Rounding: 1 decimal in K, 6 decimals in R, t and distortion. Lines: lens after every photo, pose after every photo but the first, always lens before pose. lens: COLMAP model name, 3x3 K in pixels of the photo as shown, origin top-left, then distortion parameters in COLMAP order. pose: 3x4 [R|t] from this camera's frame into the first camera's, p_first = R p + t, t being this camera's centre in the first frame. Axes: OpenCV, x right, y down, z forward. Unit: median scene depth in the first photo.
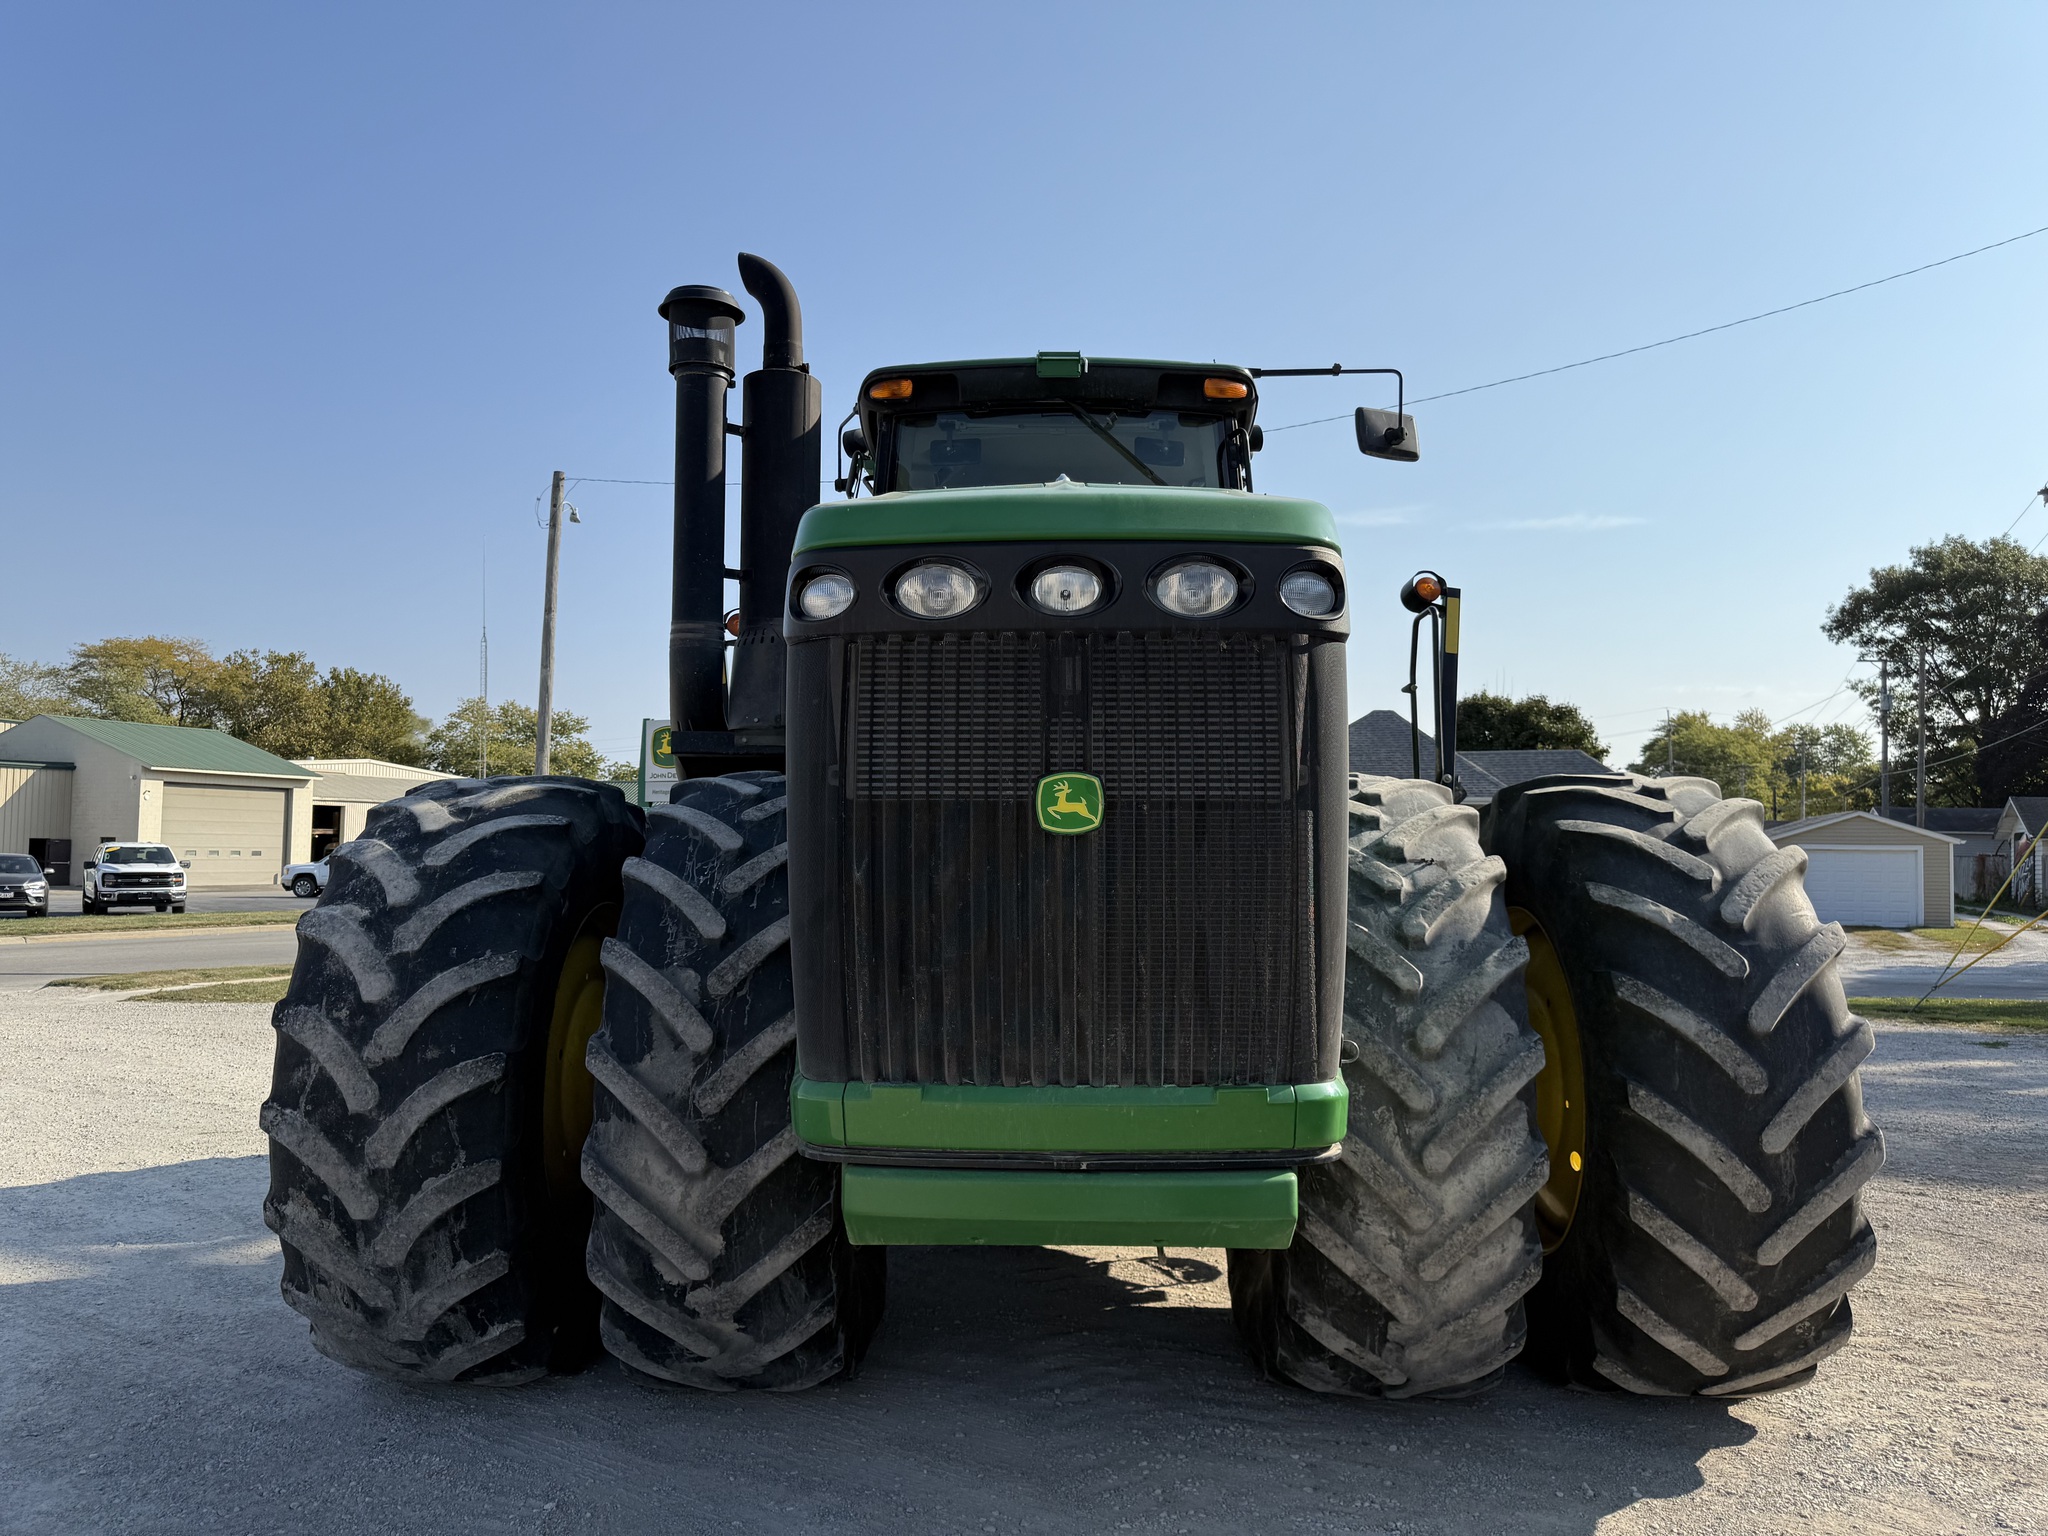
lens RADIAL K [[1455.9, 0, 1024.9], [0, 1455.9, 766.9], [0, 0, 1]] dist [0.043979, -0.061389]
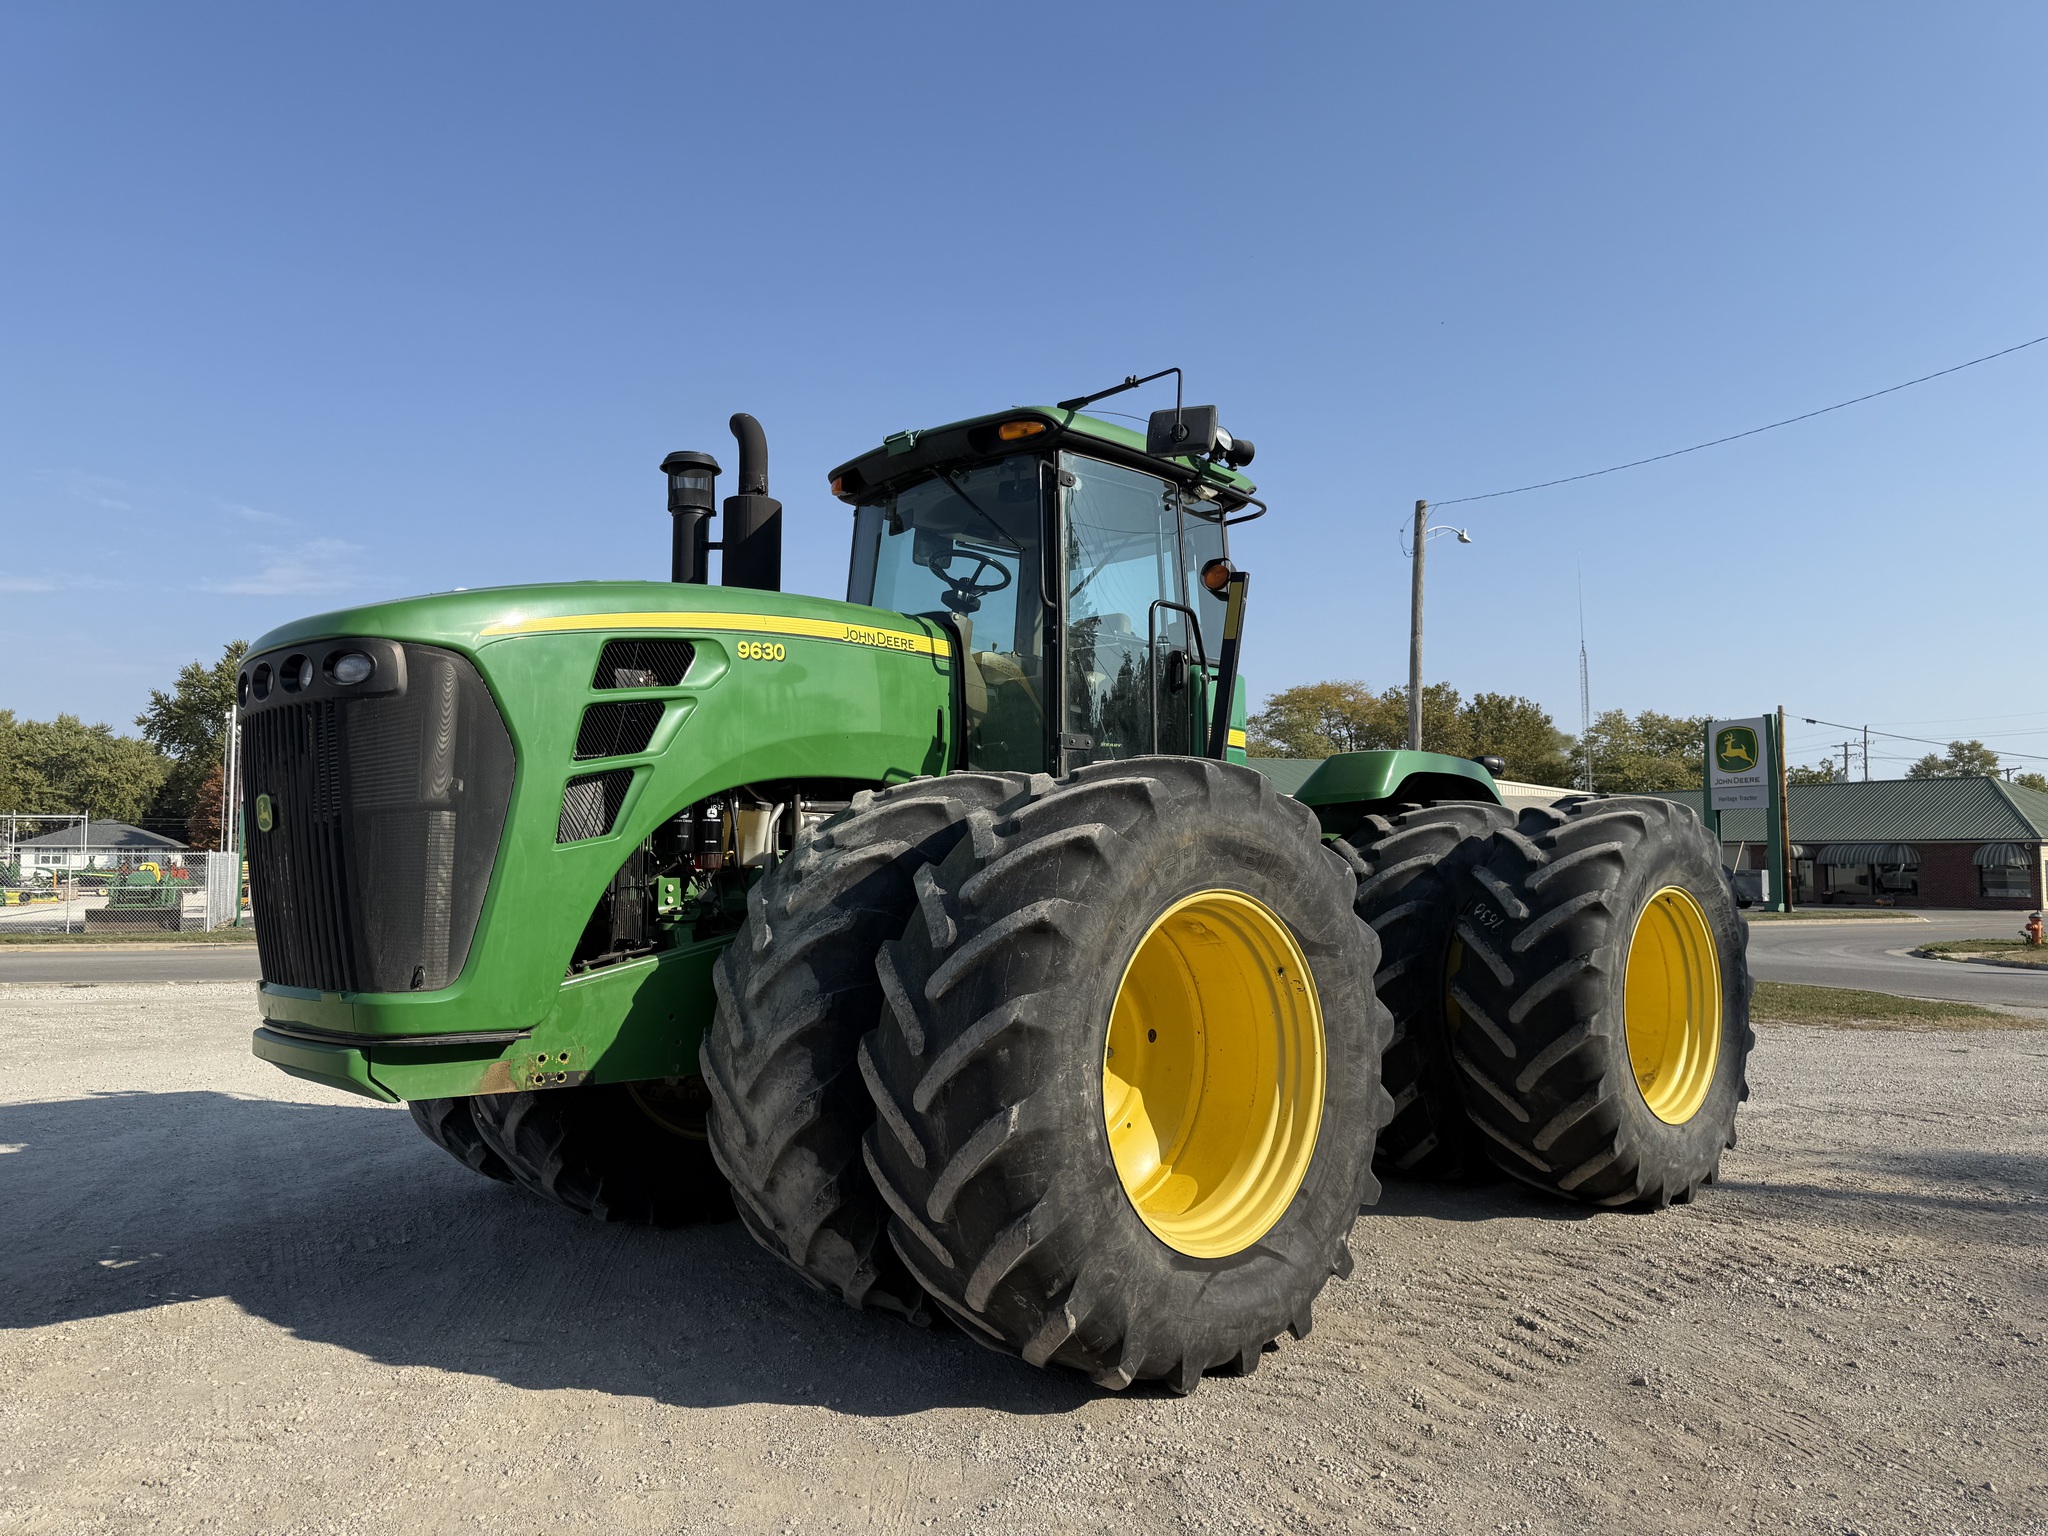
lens RADIAL K [[1455.9, 0, 1012.8], [0, 1455.9, 731.5], [0, 0, 1]] dist [0.043979, -0.061389]
pose [[0.706752, -0.075318, -0.703441, 0.041105], [0.051038, 0.997154, -0.055488, 0.001567], [0.705618, 0.003314, 0.708585, 0.009220]]
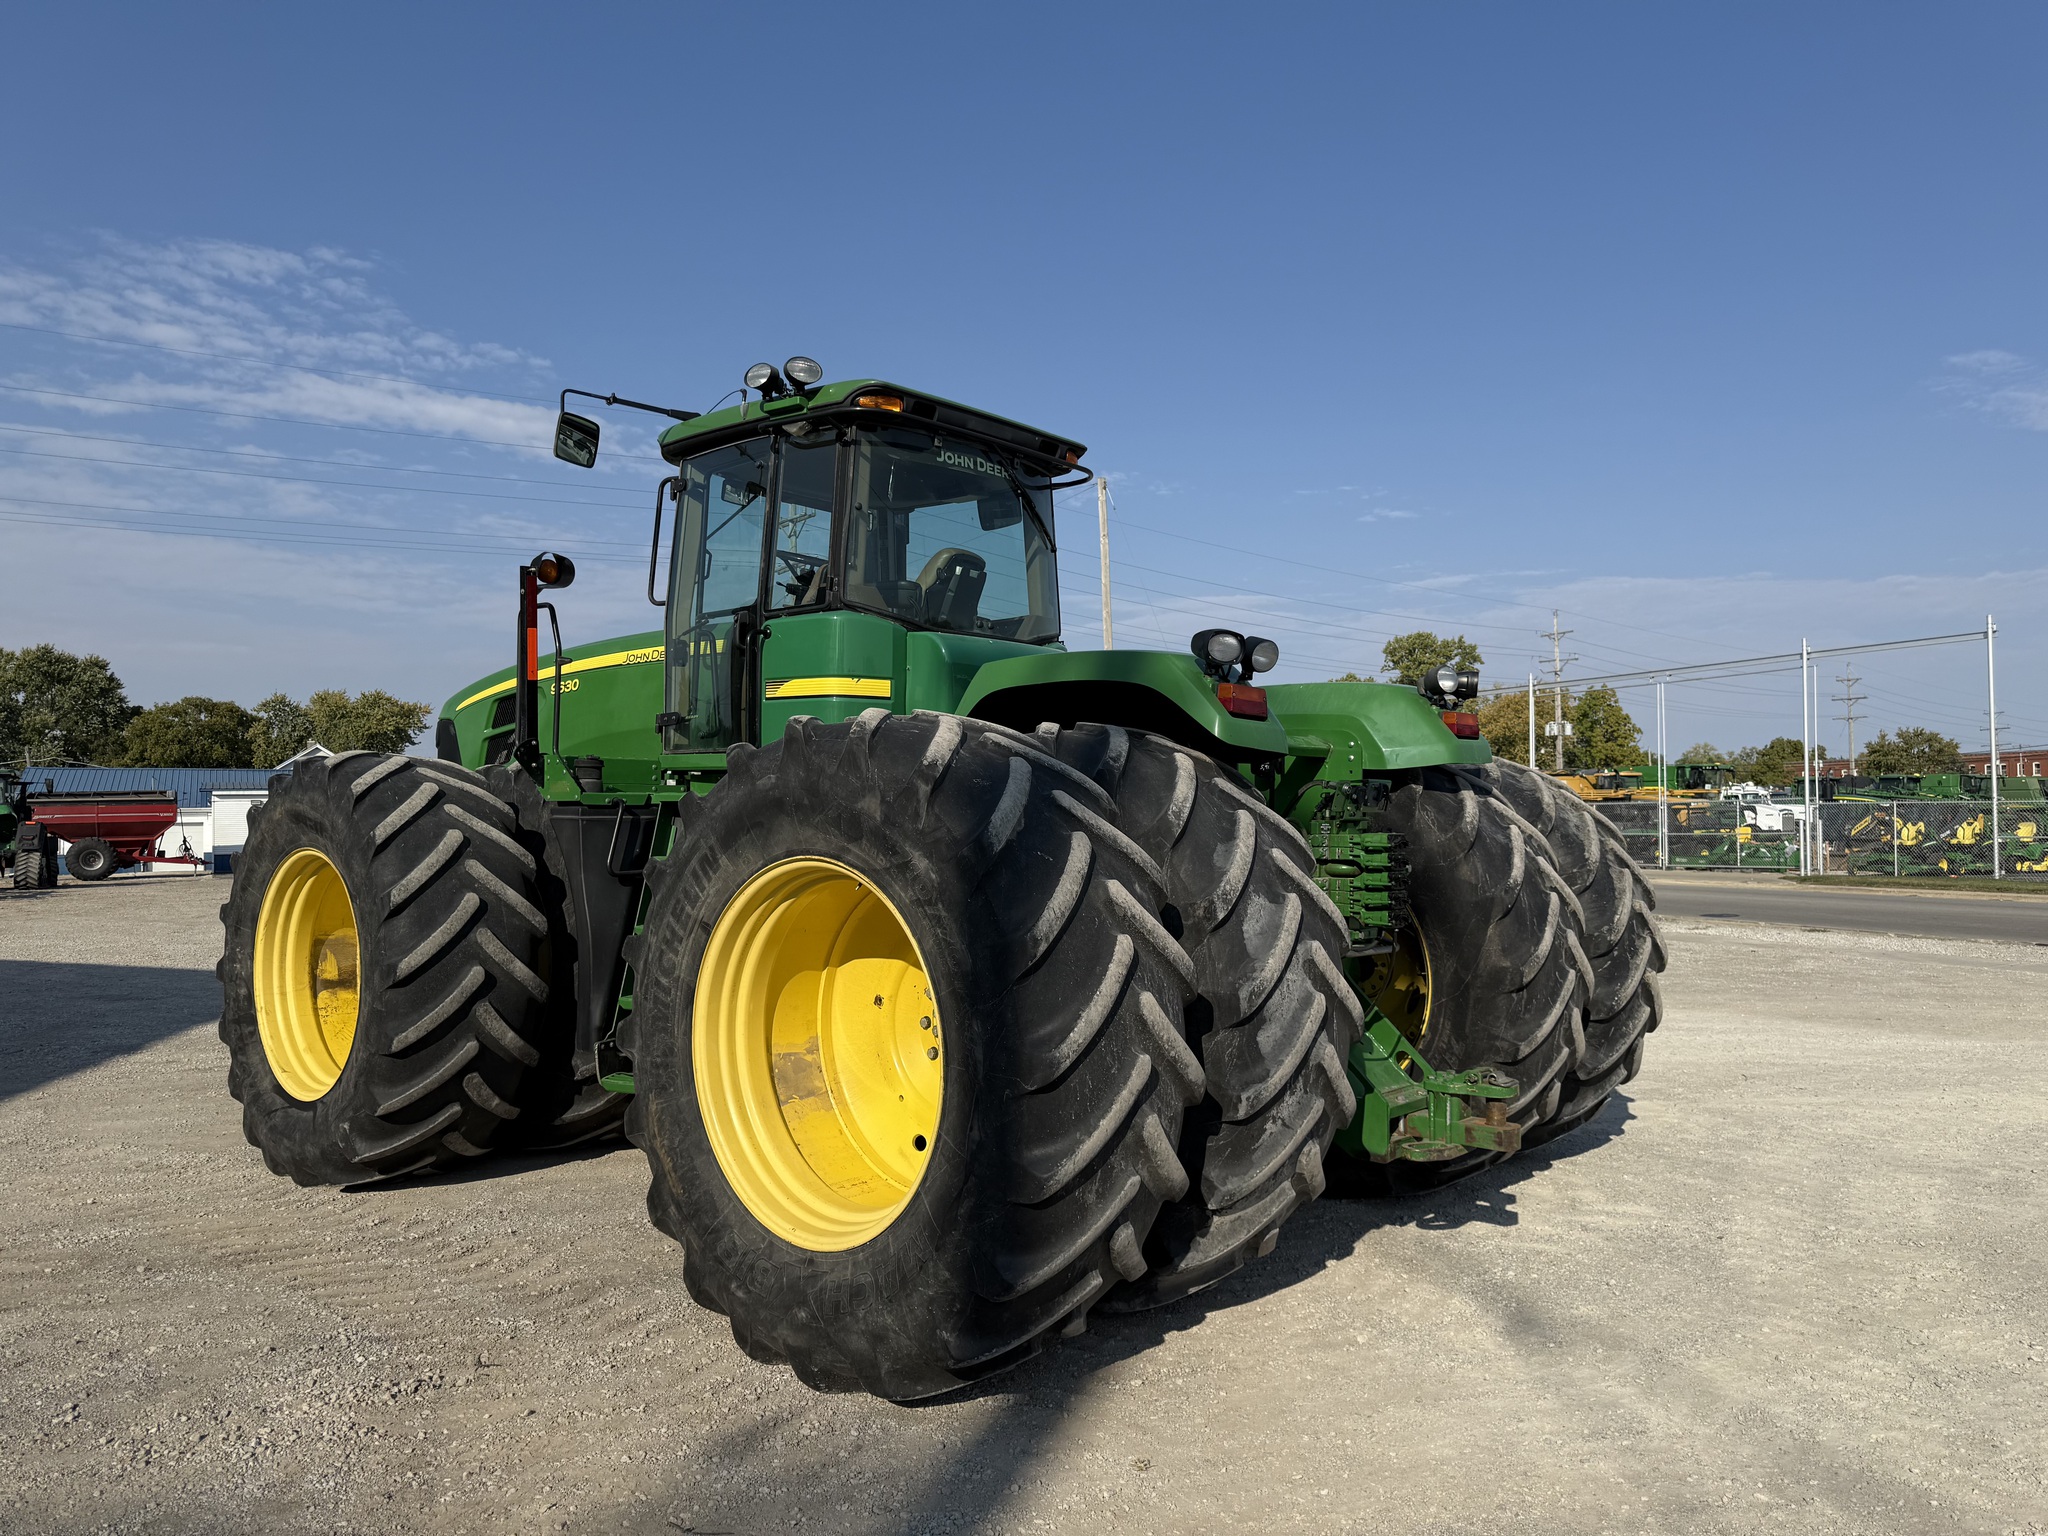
lens RADIAL K [[1455.9, 0, 1029.8], [0, 1455.9, 765.0], [0, 0, 1]] dist [0.043979, -0.061389]
pose [[-0.653590, -0.034737, -0.756051, 0.041315], [0.050185, 0.994759, -0.089088, 0.006825], [0.755183, -0.096169, -0.648421, 0.093630]]
